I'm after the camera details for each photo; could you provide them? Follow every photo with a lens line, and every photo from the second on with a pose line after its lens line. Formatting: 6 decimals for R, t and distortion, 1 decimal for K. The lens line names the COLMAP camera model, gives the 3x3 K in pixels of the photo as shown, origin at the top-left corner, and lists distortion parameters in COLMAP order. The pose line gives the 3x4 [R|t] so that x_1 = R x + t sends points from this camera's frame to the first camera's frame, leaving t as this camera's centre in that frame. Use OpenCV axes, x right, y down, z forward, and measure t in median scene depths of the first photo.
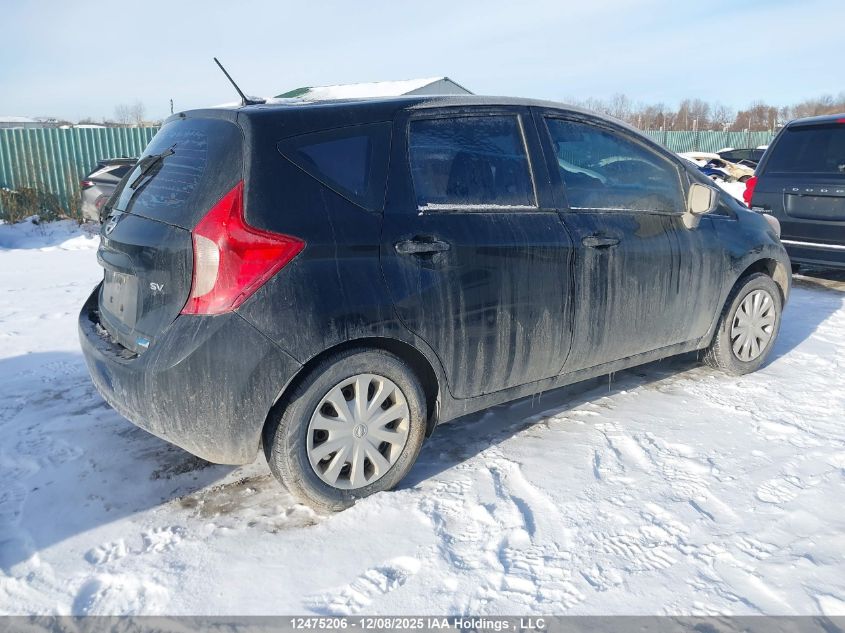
lens RADIAL K [[654.1, 0, 421.3], [0, 654.1, 313.9], [0, 0, 1]] dist [0.053198, -0.056604]
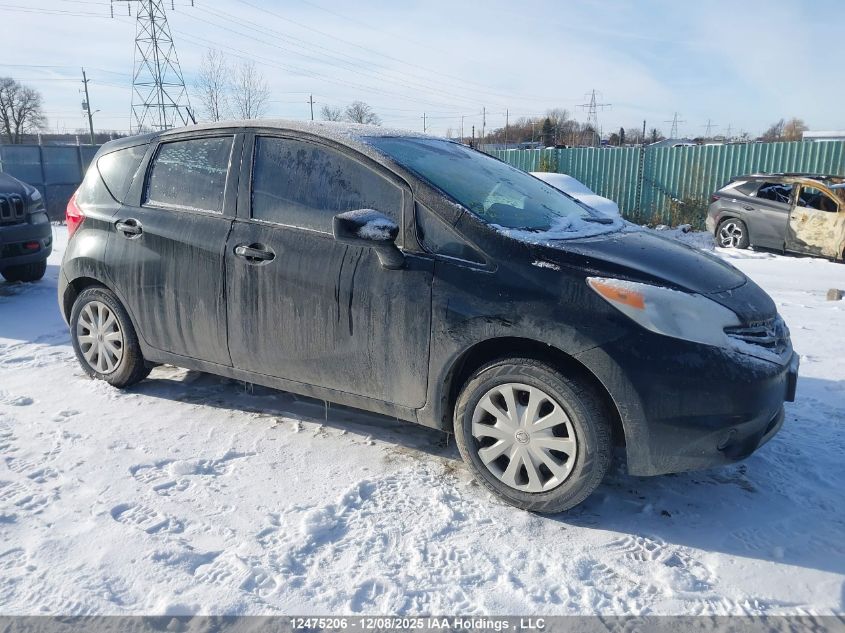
lens RADIAL K [[654.1, 0, 424.5], [0, 654.1, 312.9], [0, 0, 1]] dist [0.053198, -0.056604]
pose [[0.407186, 0.210241, -0.888818, 1.427849], [-0.231271, 0.965165, 0.122351, -0.224020], [0.883580, 0.155738, 0.441624, 0.851034]]
